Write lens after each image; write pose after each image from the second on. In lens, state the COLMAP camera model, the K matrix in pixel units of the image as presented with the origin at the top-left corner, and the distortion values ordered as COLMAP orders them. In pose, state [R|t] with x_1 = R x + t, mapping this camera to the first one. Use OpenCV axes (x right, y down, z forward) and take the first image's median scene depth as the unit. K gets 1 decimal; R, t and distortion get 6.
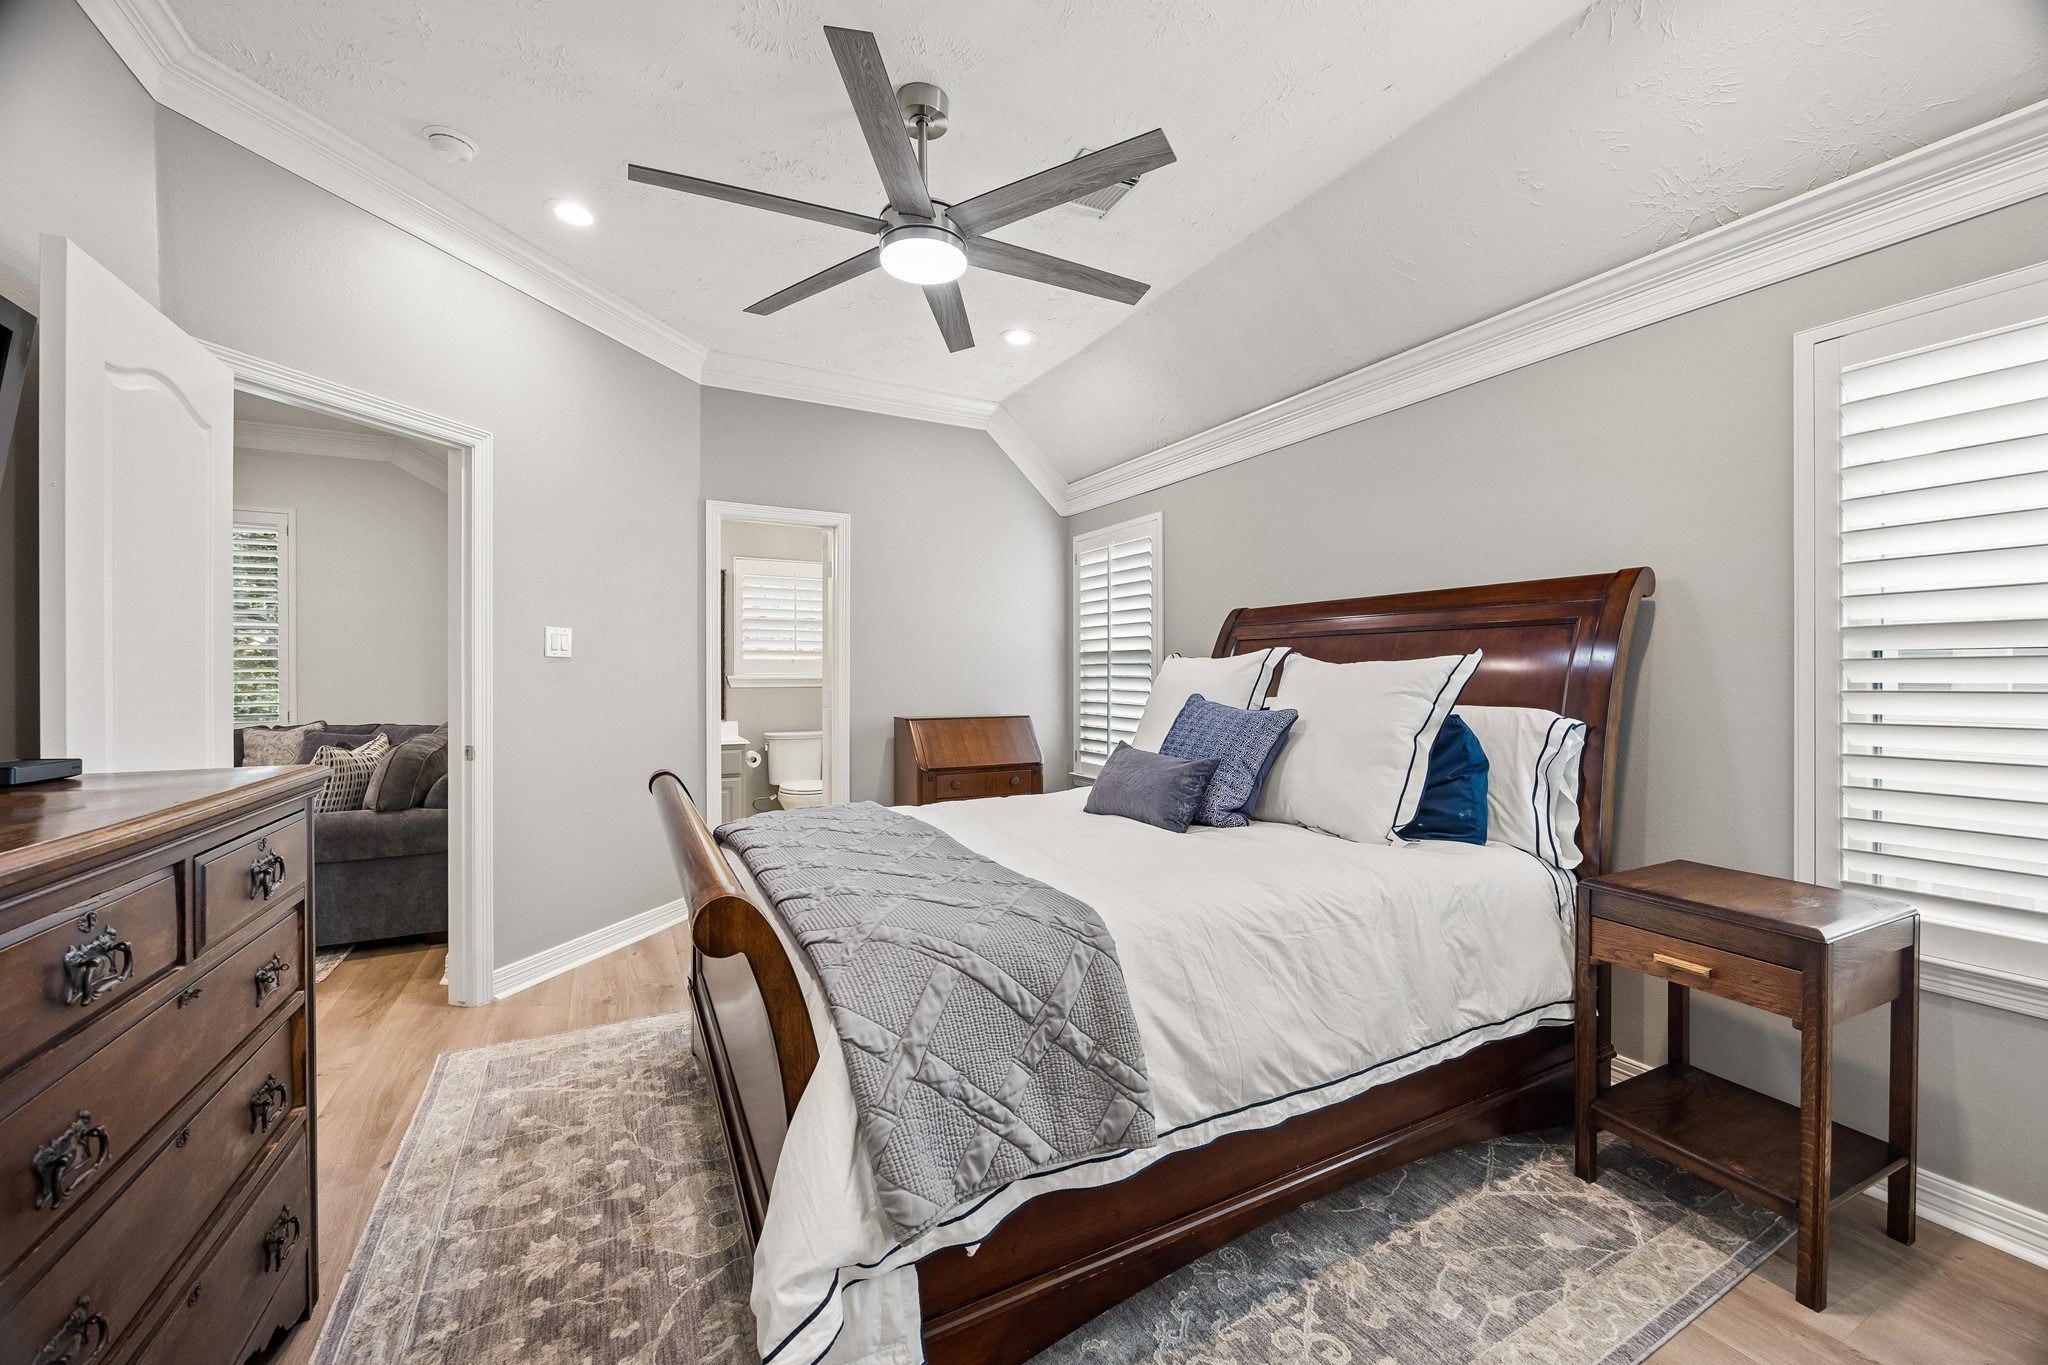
lens RADIAL K [[790.0, 0, 1023.8], [0, 790.0, 682.0], [0, 0, 1]] dist [0.003793, 0.000763]
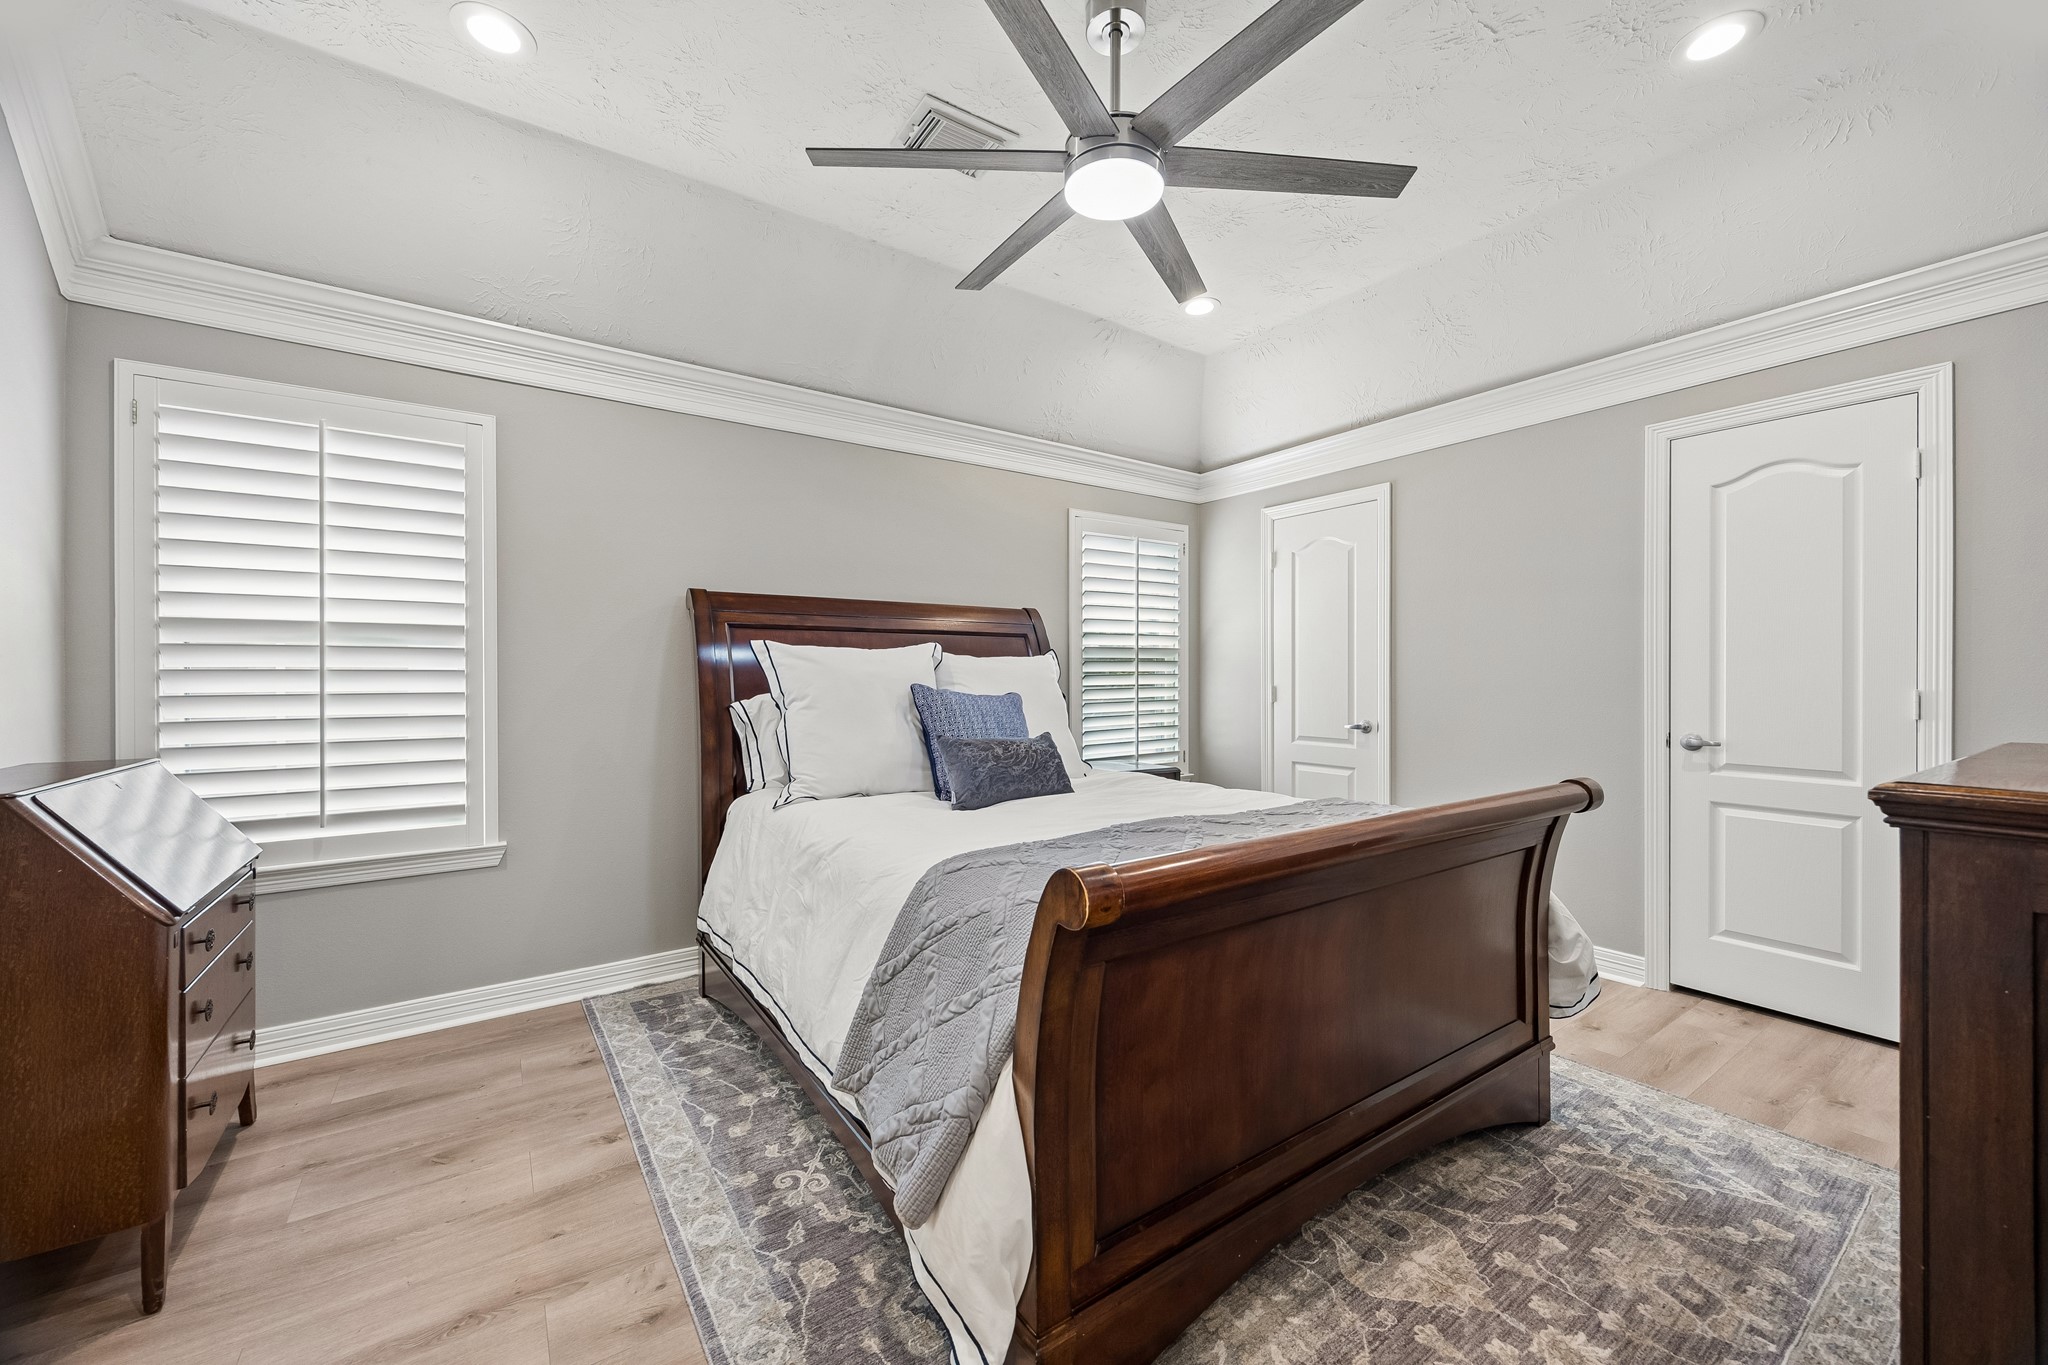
lens RADIAL K [[790.0, 0, 1019.5], [0, 790.0, 673.9], [0, 0, 1]] dist [0.003793, 0.000763]
pose [[-0.118225, 0.001062, 0.992986, -1.194776], [0.014080, 0.999901, 0.000607, 0.006291], [-0.992887, 0.014053, -0.118228, 1.464360]]
